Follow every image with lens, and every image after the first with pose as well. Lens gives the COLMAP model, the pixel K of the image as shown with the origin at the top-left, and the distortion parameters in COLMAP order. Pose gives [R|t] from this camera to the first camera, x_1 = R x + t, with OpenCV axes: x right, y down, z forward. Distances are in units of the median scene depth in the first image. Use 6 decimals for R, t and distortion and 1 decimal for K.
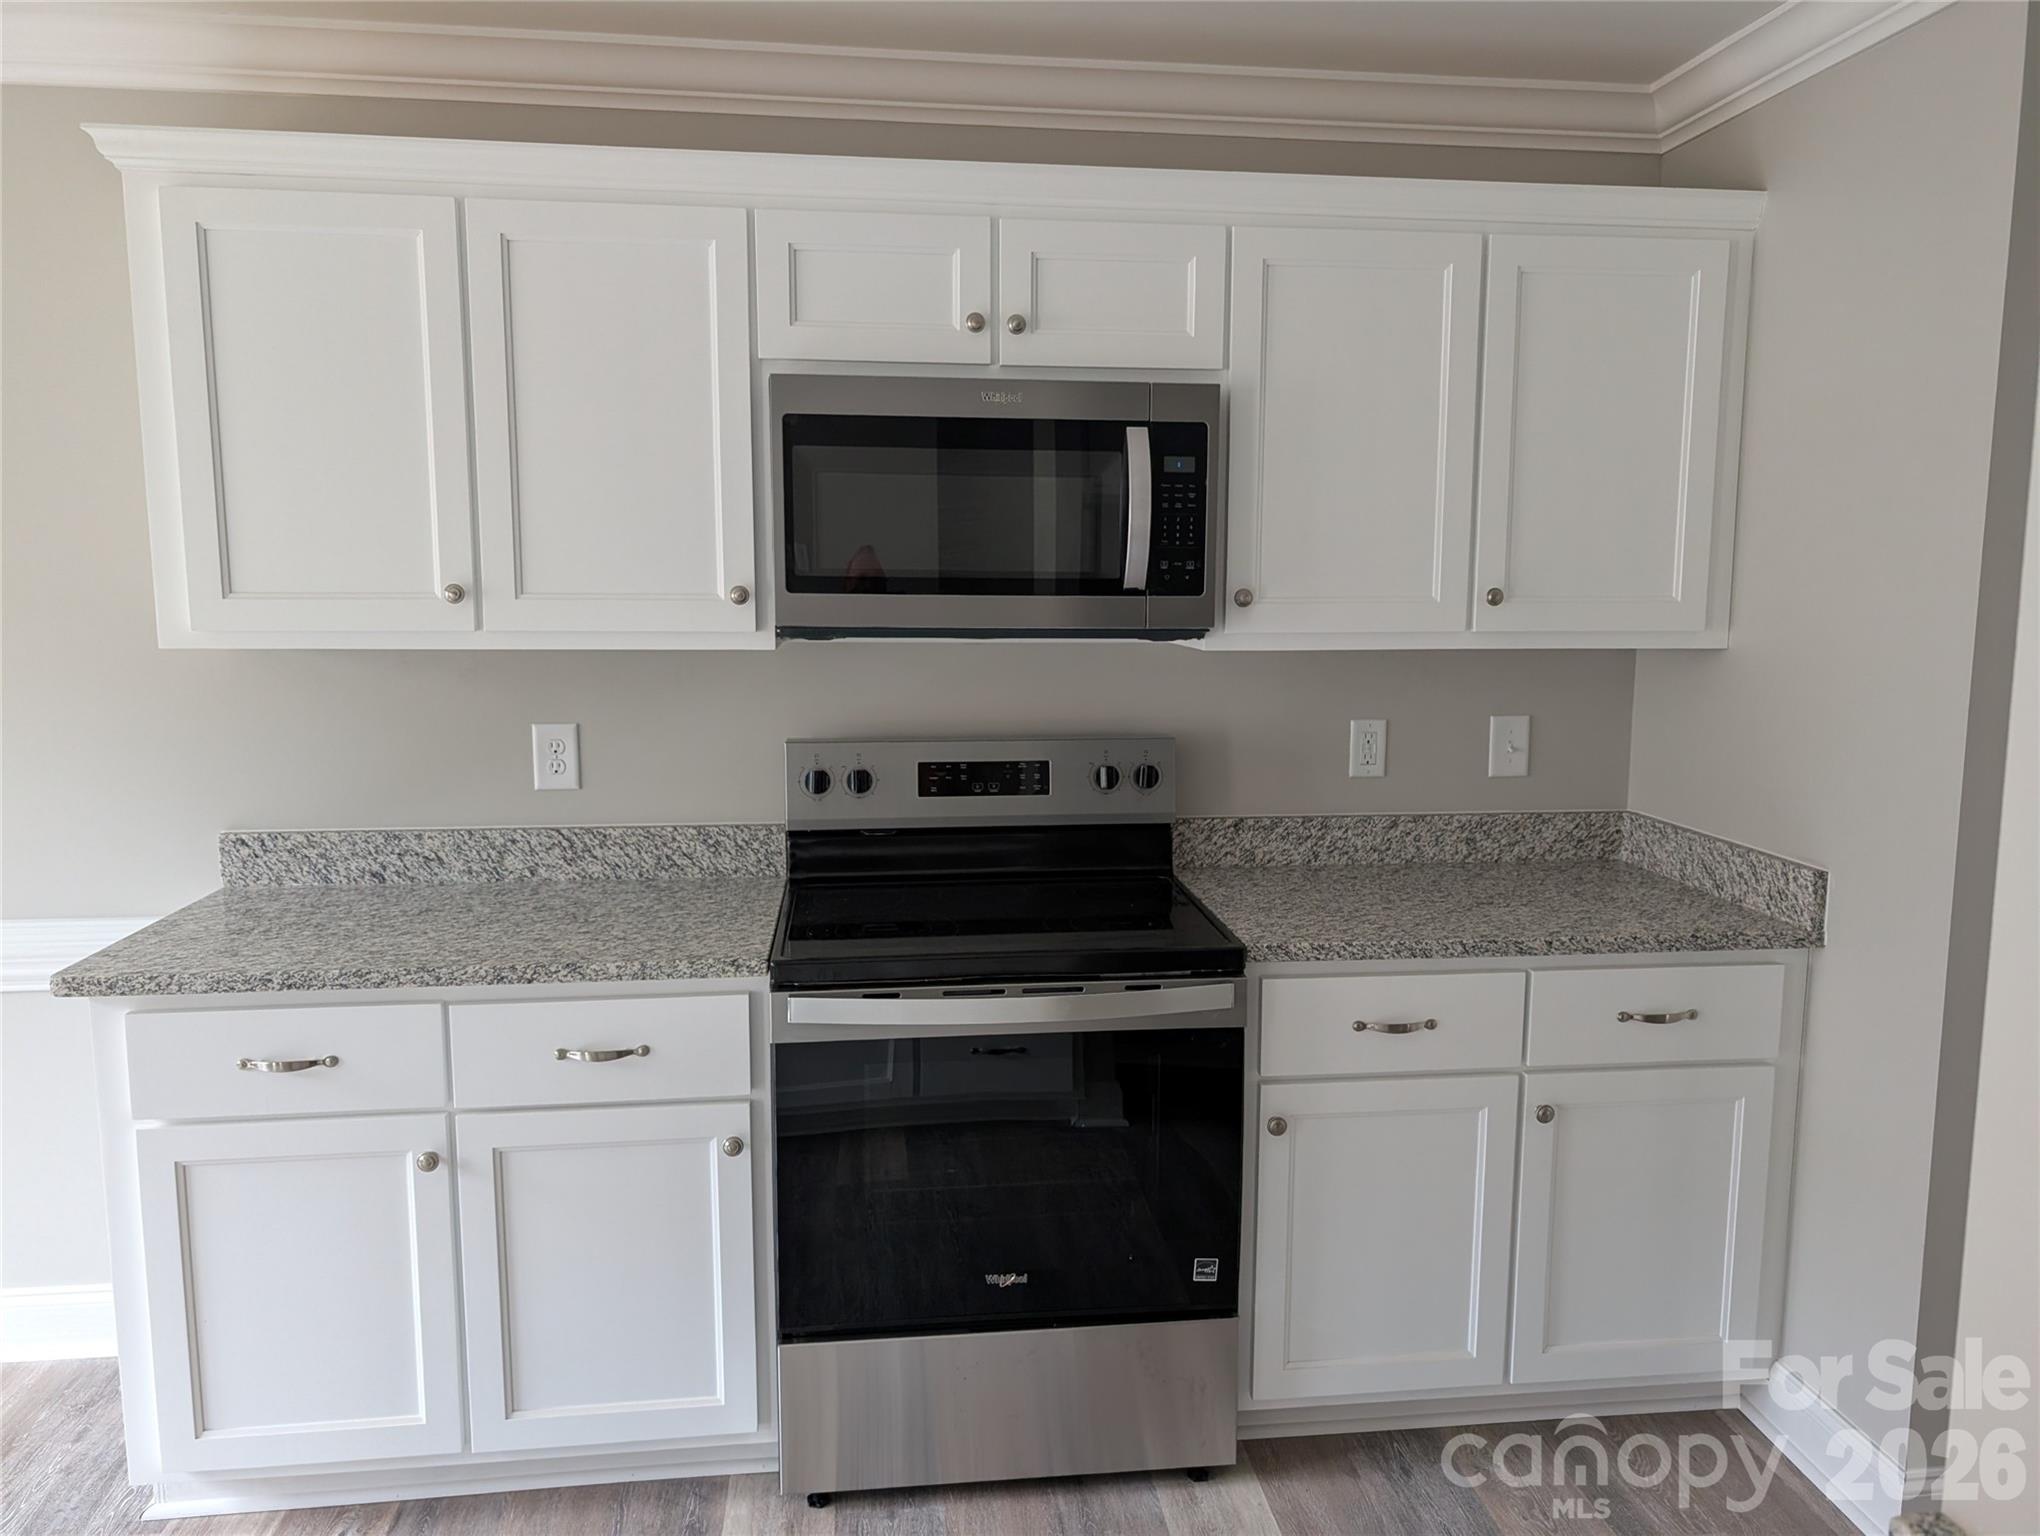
lens RADIAL K [[1466.6, 0, 1024.1], [0, 1466.6, 758.4], [0, 0, 1]] dist [0.009499, -0.010617]
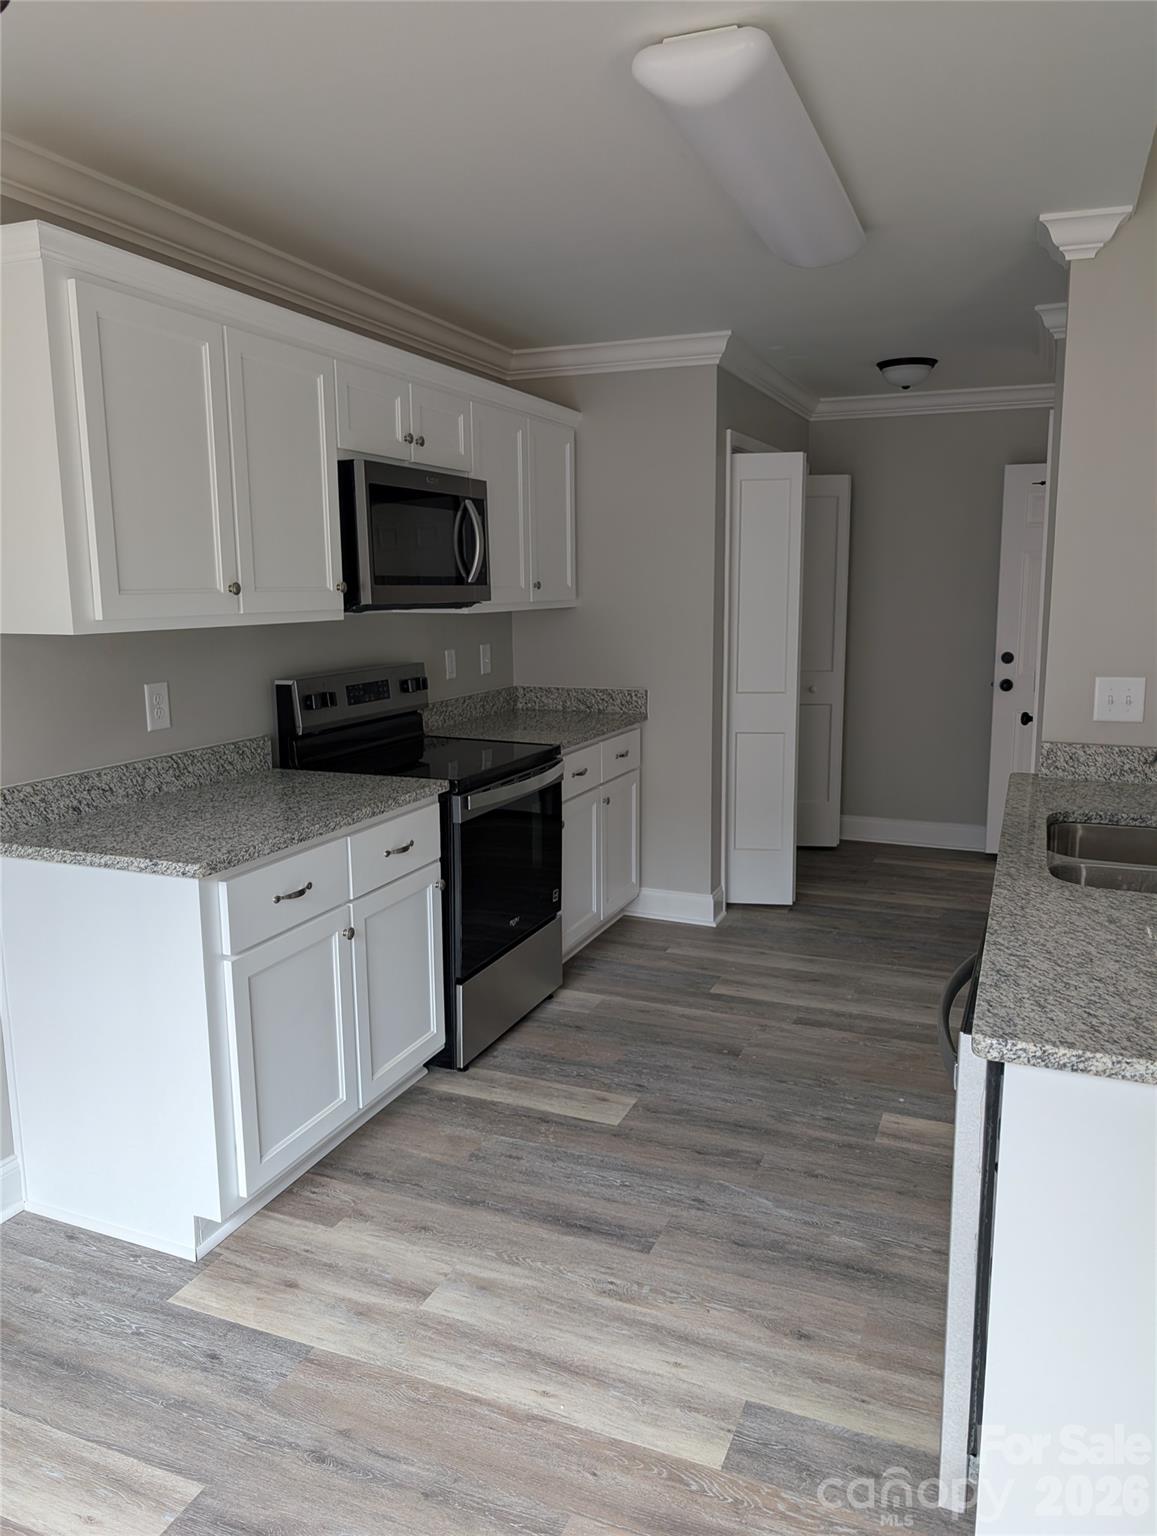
lens RADIAL K [[1104.2, 0, 580.0], [0, 1104.2, 773.6], [0, 0, 1]] dist [0.009499, -0.010617]
pose [[0.487877, -0.156260, 0.858812, -1.060356], [0.118366, 0.986603, 0.112269, -0.008592], [-0.864850, 0.046881, 0.499837, 0.121440]]
